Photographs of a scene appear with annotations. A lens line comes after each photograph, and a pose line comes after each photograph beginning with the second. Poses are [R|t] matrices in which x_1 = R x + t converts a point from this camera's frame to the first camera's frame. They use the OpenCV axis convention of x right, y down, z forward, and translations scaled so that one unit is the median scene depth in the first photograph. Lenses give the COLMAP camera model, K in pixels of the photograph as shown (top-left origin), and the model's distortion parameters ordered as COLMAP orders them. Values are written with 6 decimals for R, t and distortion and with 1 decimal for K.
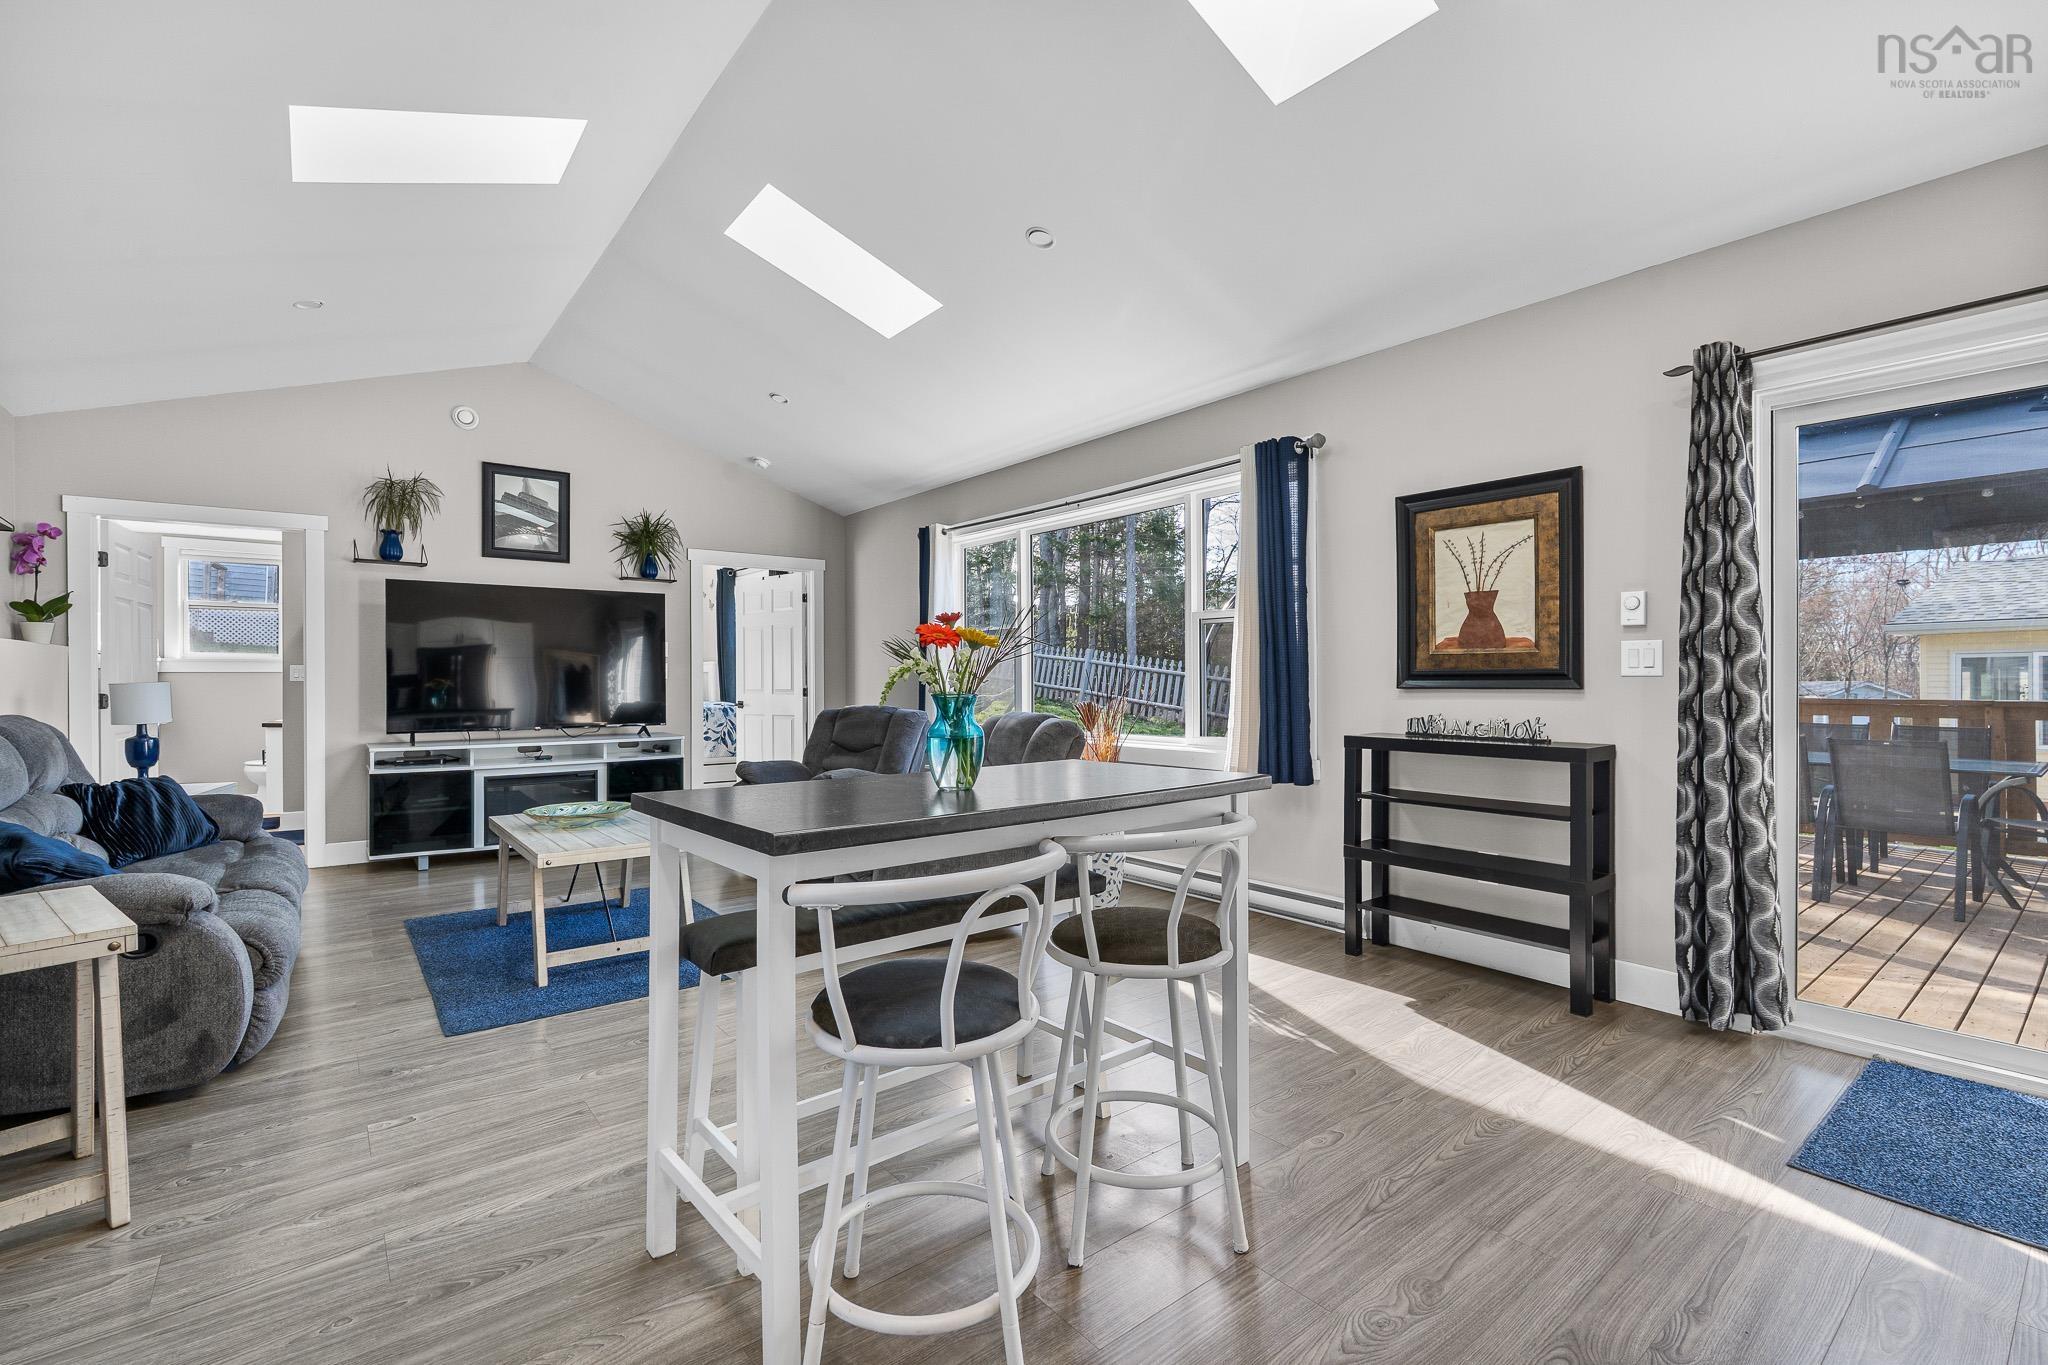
lens RADIAL K [[897.3, 0, 1023.0], [0, 897.3, 684.4], [0, 0, 1]] dist [-0.004791, -0.000425]
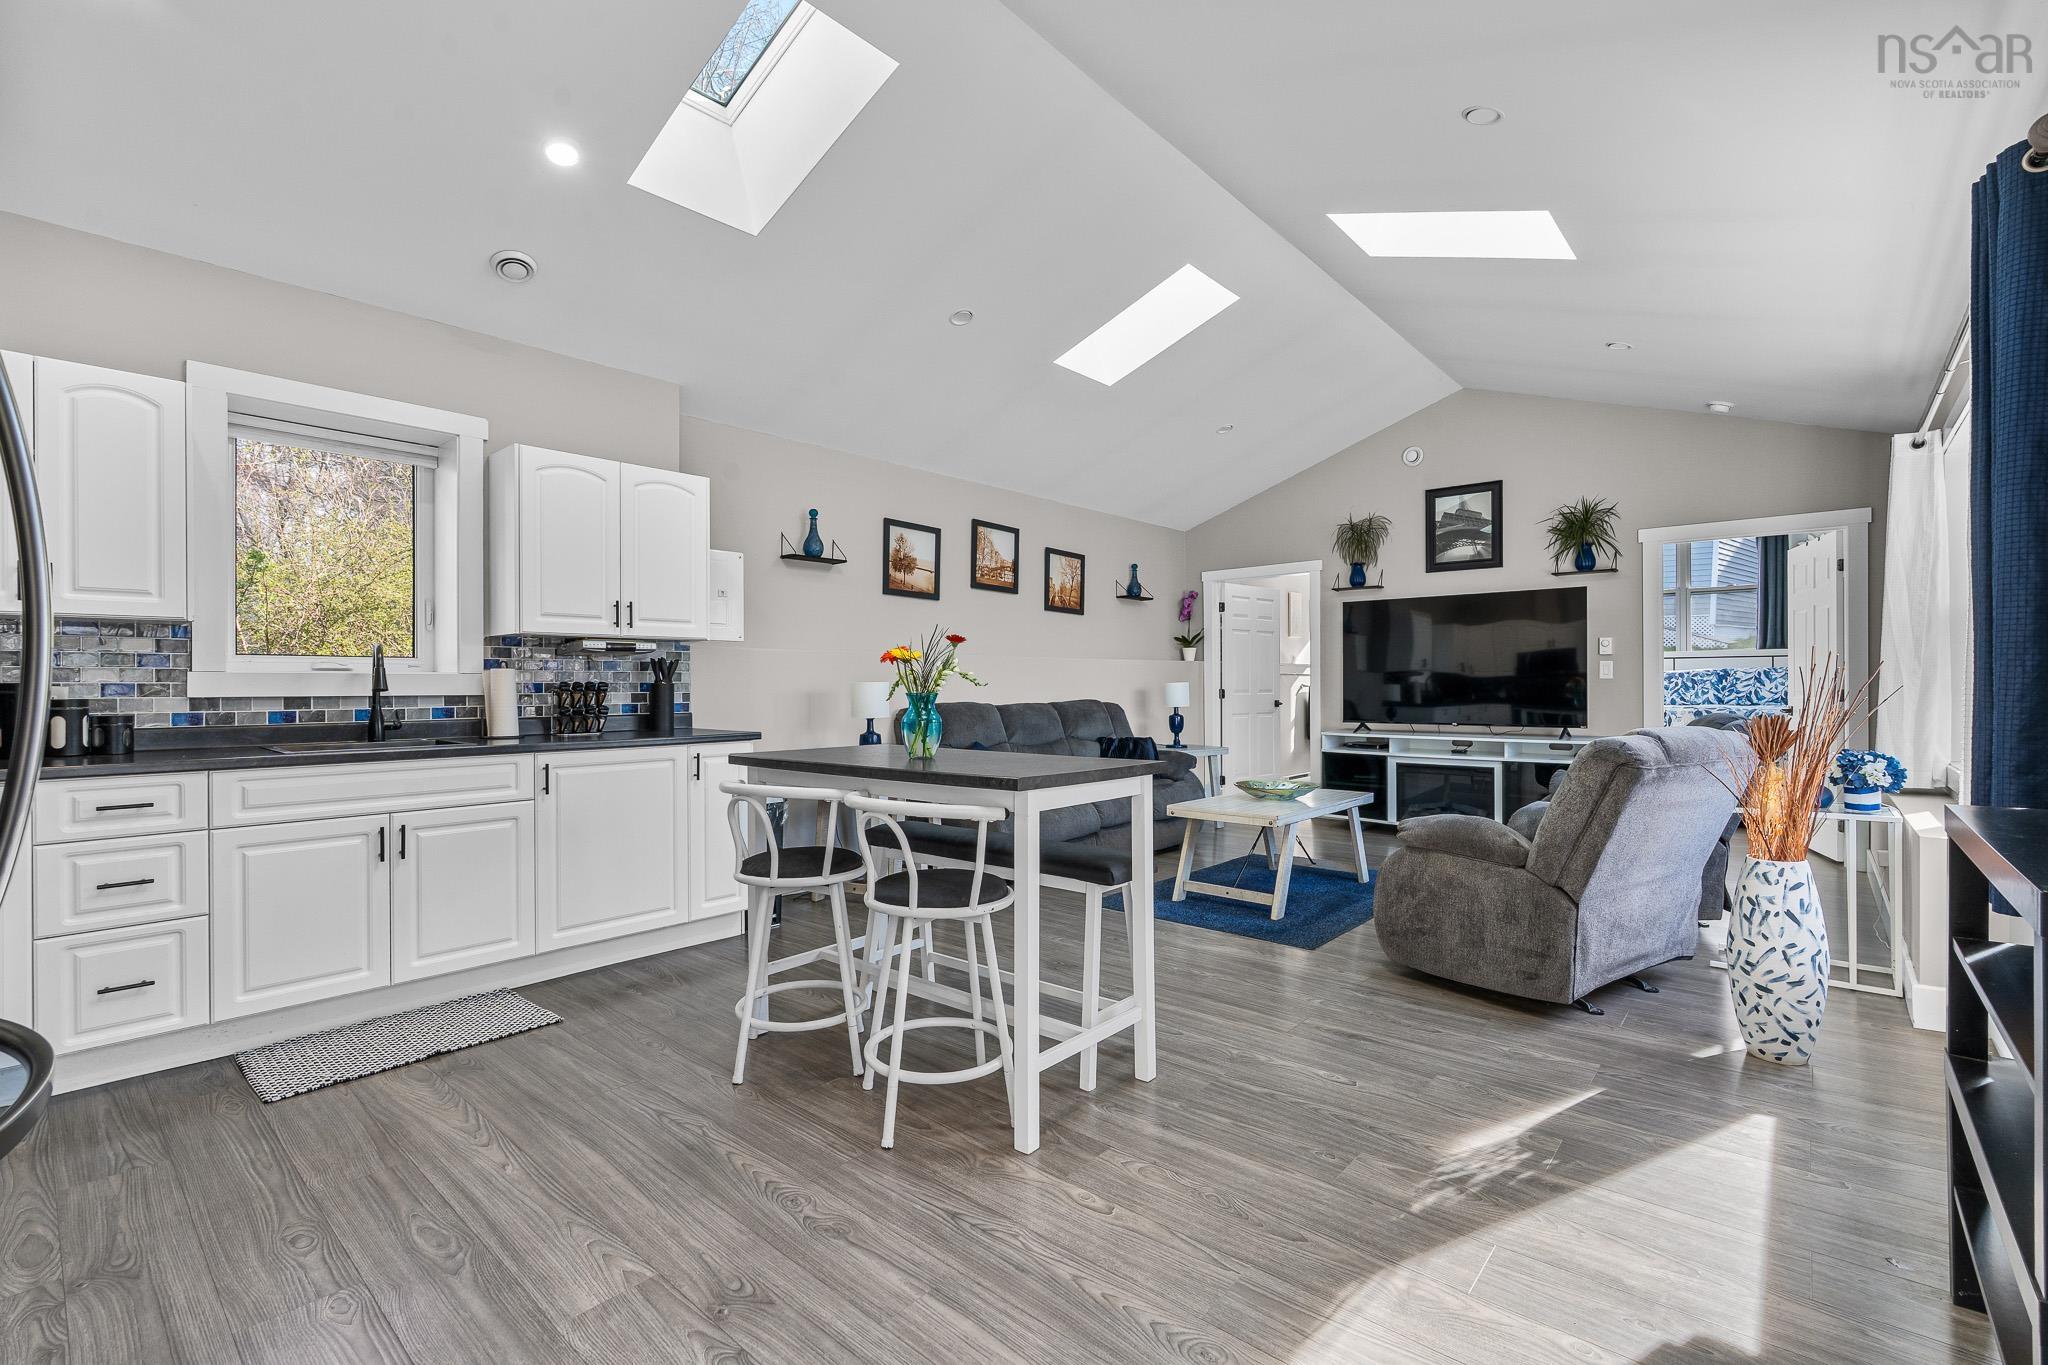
lens RADIAL K [[897.3, 0, 1019.2], [0, 897.3, 685.1], [0, 0, 1]] dist [-0.004791, -0.000425]
pose [[0.177478, 0.004401, -0.984115, 0.447385], [-0.000381, 0.999990, 0.004403, -0.003519], [0.984125, -0.000406, 0.177478, 0.288158]]
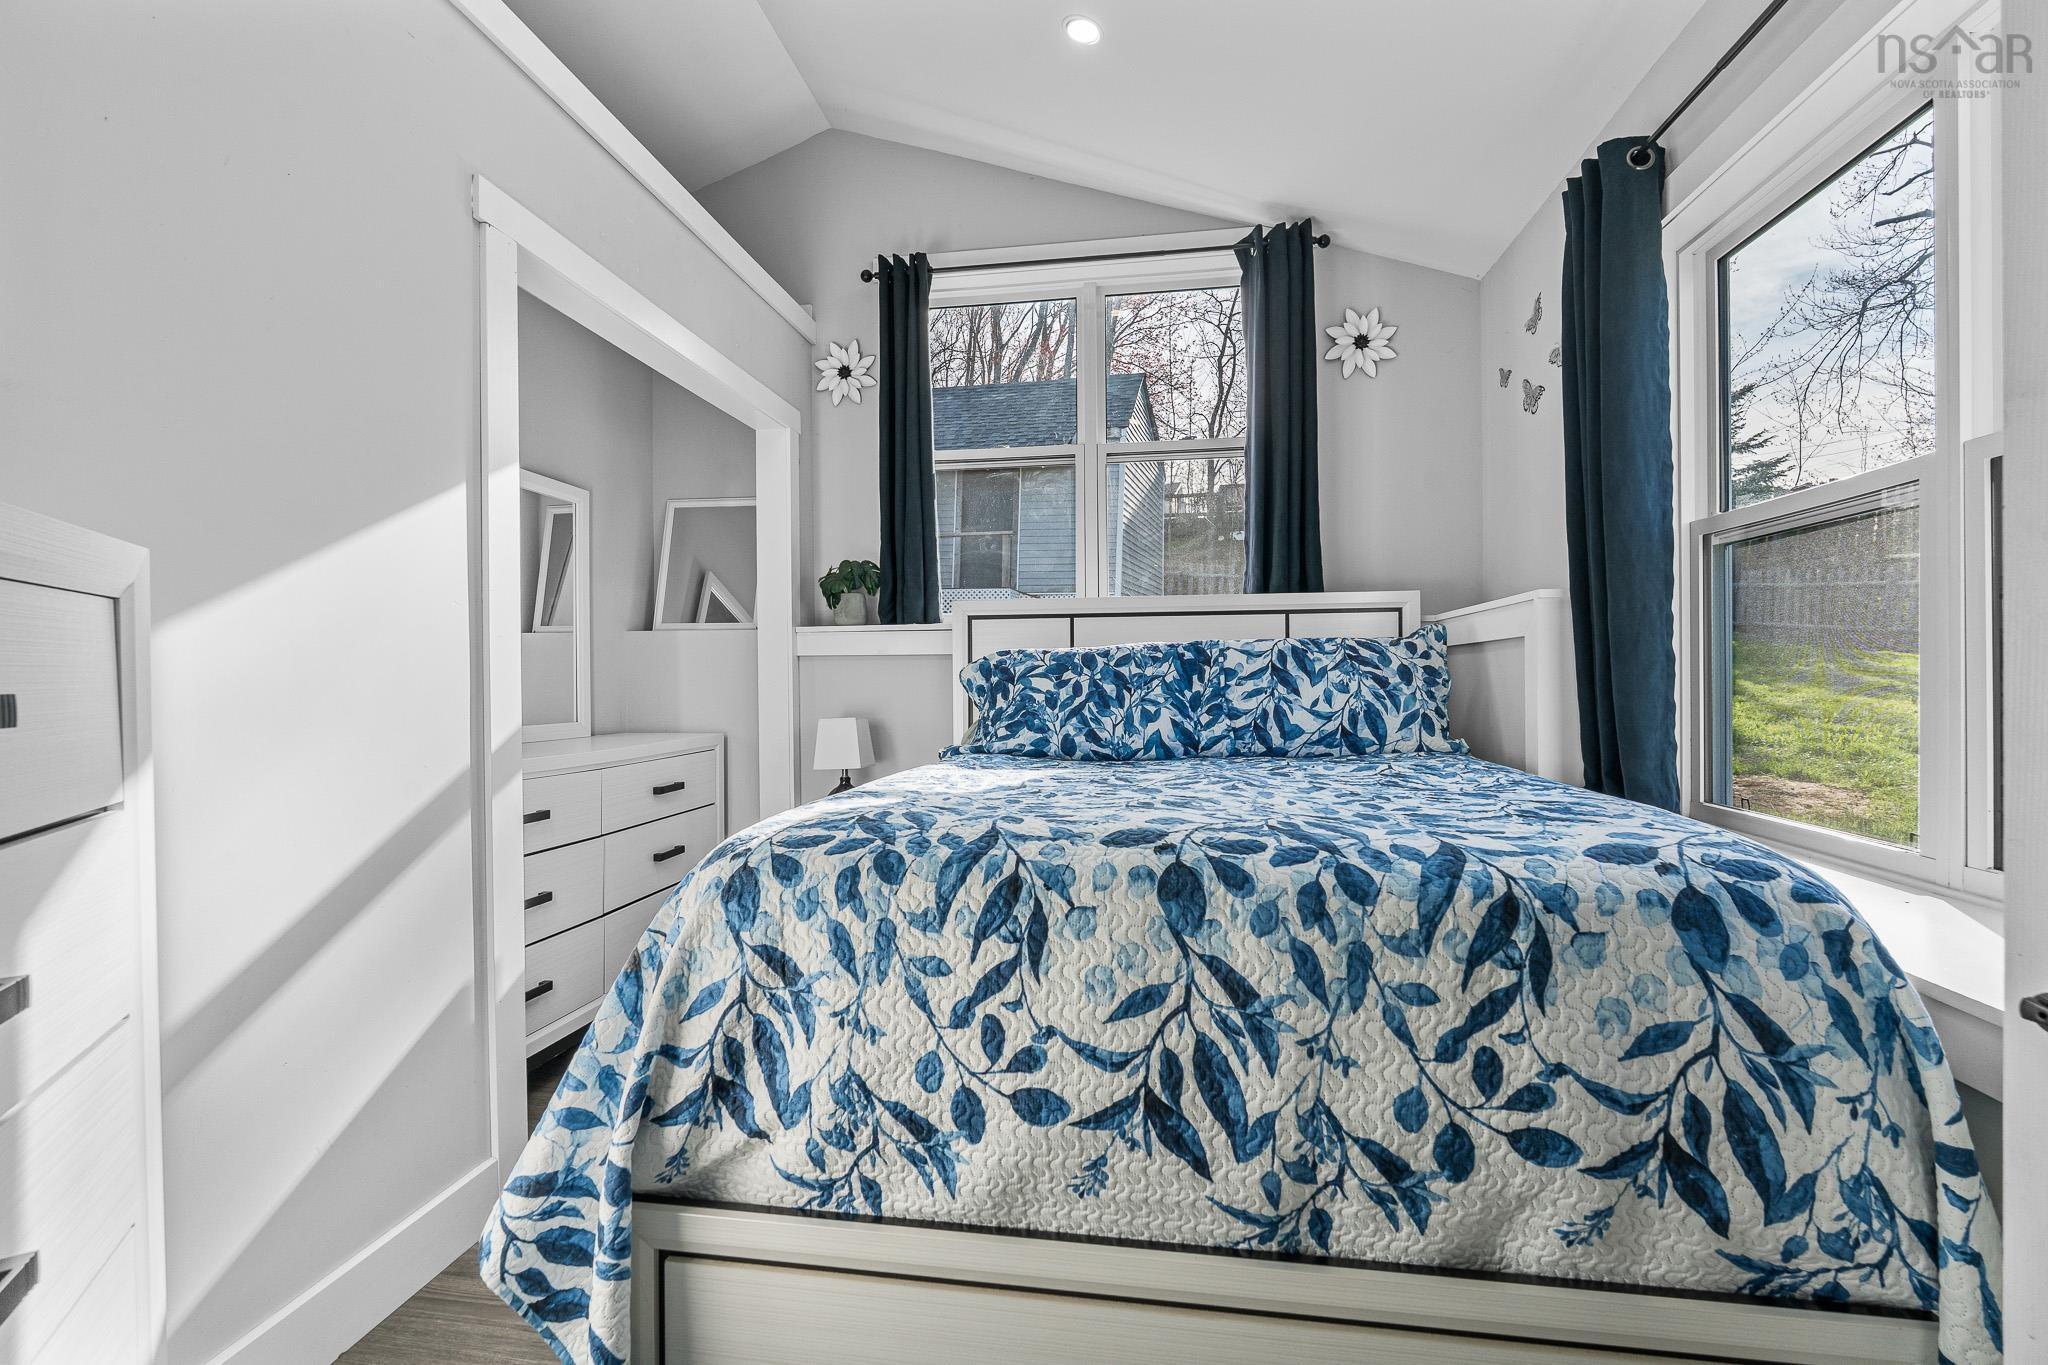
lens RADIAL K [[897.3, 0, 1023.0], [0, 897.3, 680.7], [0, 0, 1]] dist [-0.004791, -0.000425]
pose [[0.679061, 0.003106, -0.734076, -0.169360], [0.000964, 0.999986, 0.005124, -0.005100], [0.734082, -0.004187, 0.679048, 0.941111]]
